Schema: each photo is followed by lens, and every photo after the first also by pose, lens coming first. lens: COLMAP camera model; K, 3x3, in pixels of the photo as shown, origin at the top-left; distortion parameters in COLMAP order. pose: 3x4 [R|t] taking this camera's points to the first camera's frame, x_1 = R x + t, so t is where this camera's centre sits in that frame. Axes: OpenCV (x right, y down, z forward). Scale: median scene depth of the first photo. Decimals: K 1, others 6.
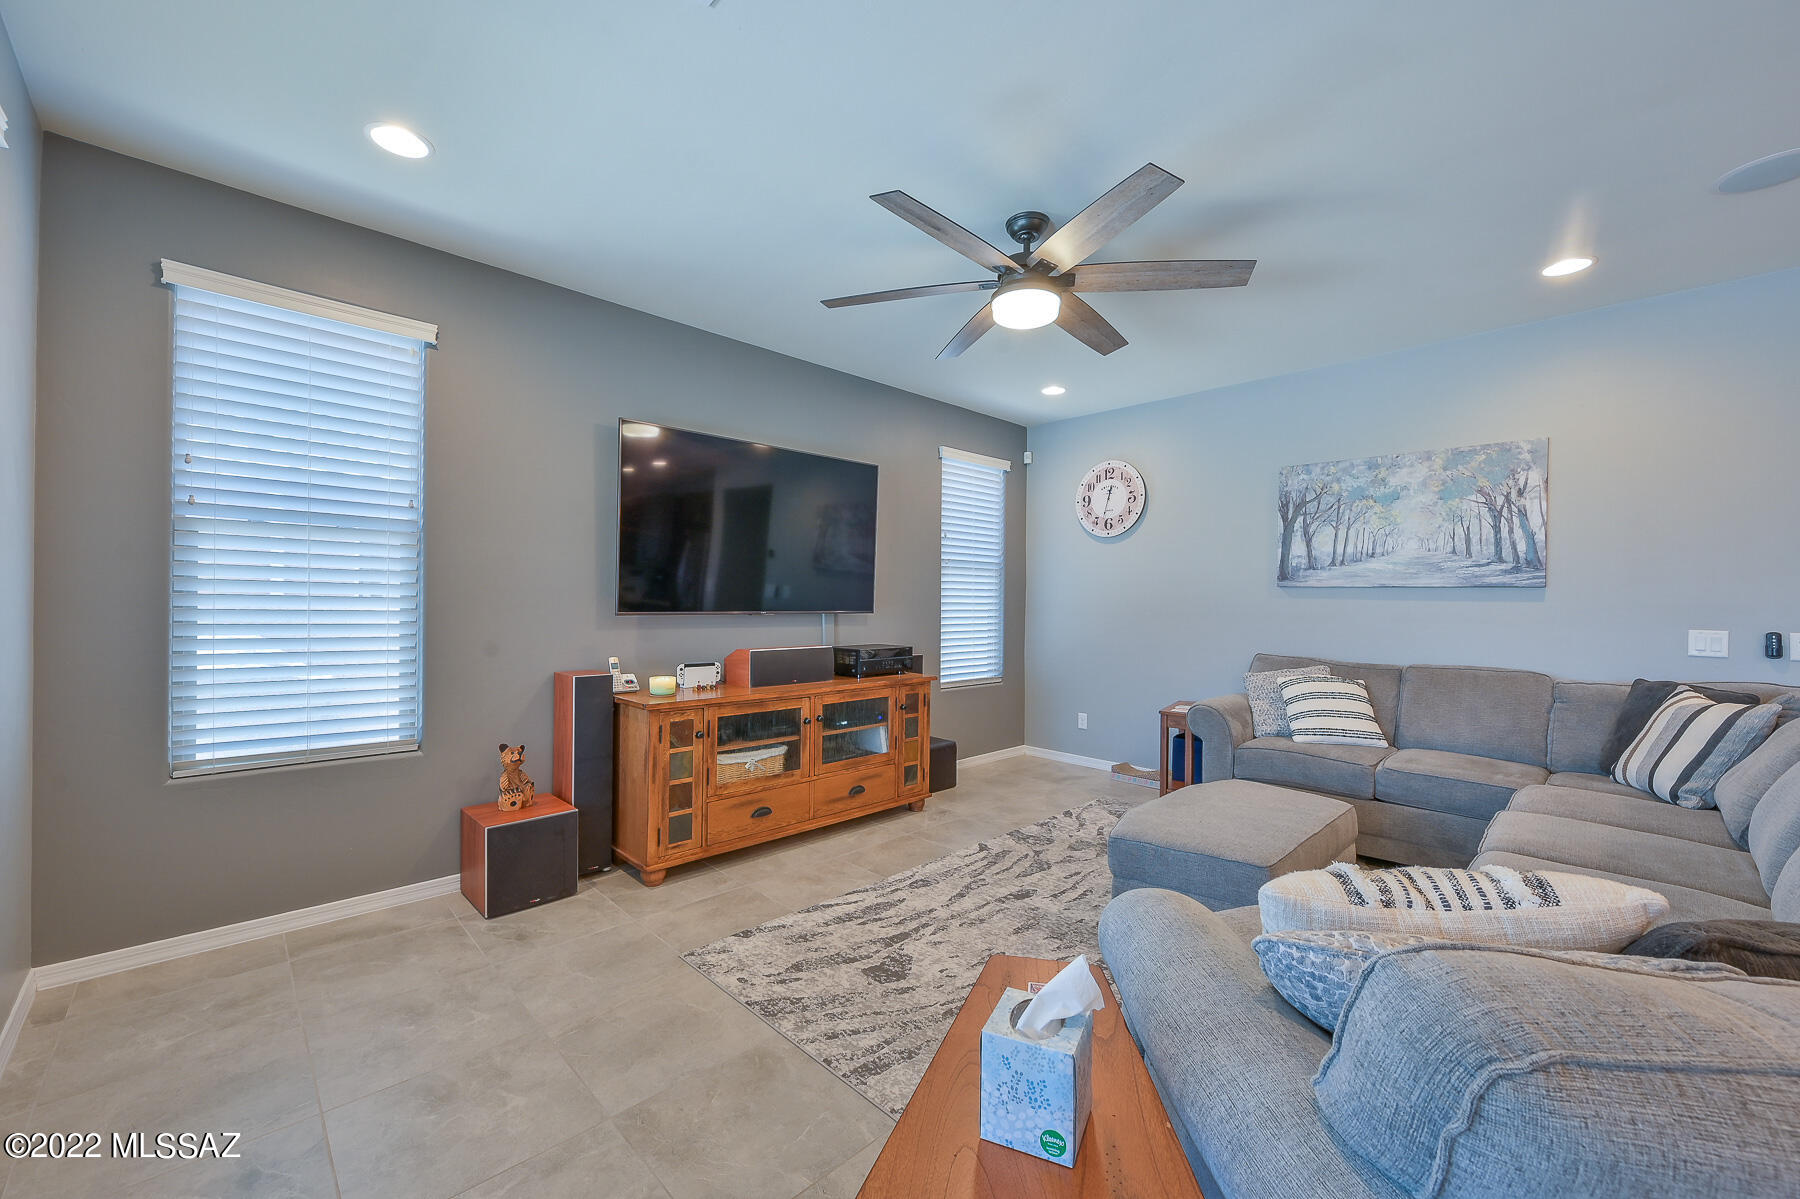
lens RADIAL K [[709.1, 0, 901.1], [0, 709.1, 603.4], [0, 0, 1]] dist [-0.000516, 0.000769]
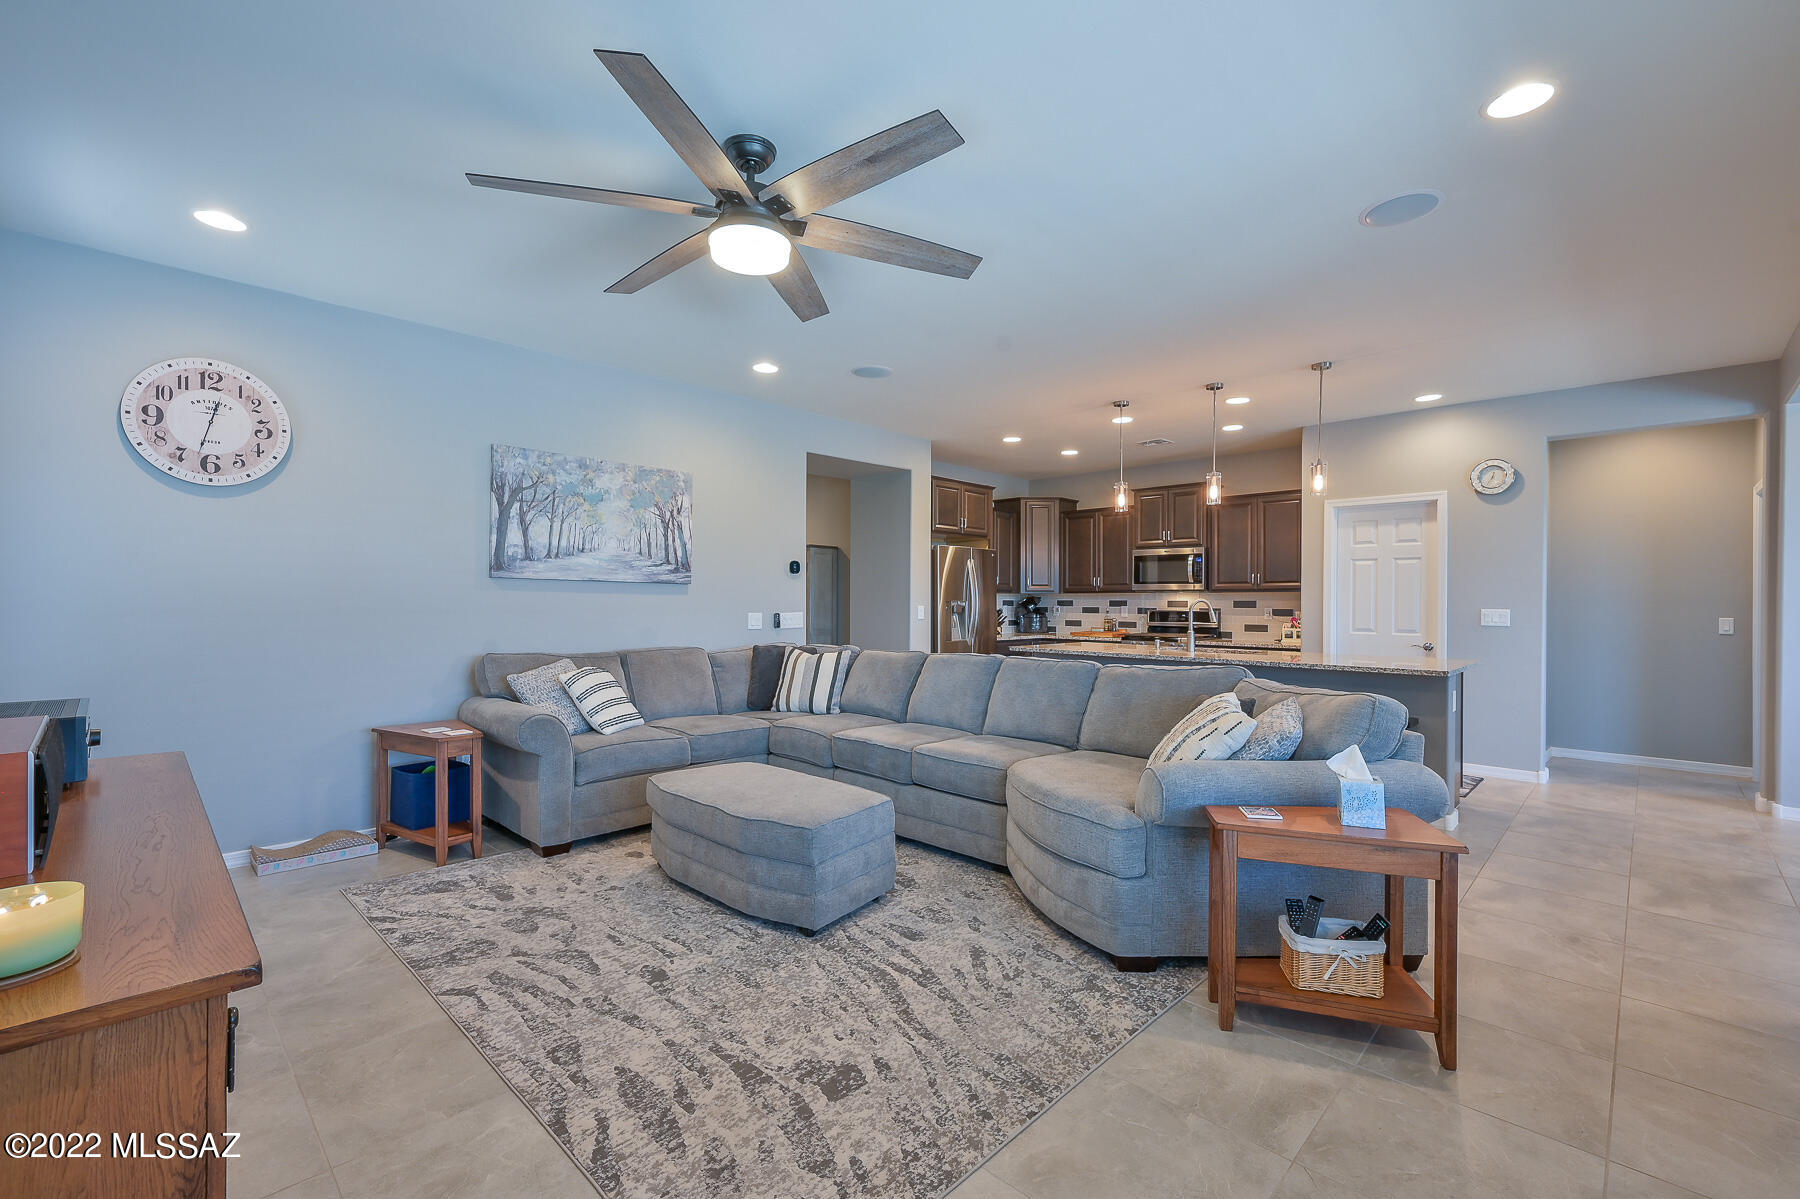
lens RADIAL K [[769.7, 0, 905.7], [0, 769.7, 603.1], [0, 0, 1]] dist [0.000701, -0.000443]
pose [[-0.029578, -0.011342, 0.999498, -0.575880], [-0.003602, 0.999930, 0.011240, -0.004810], [-0.999556, -0.003267, -0.029617, 0.644932]]
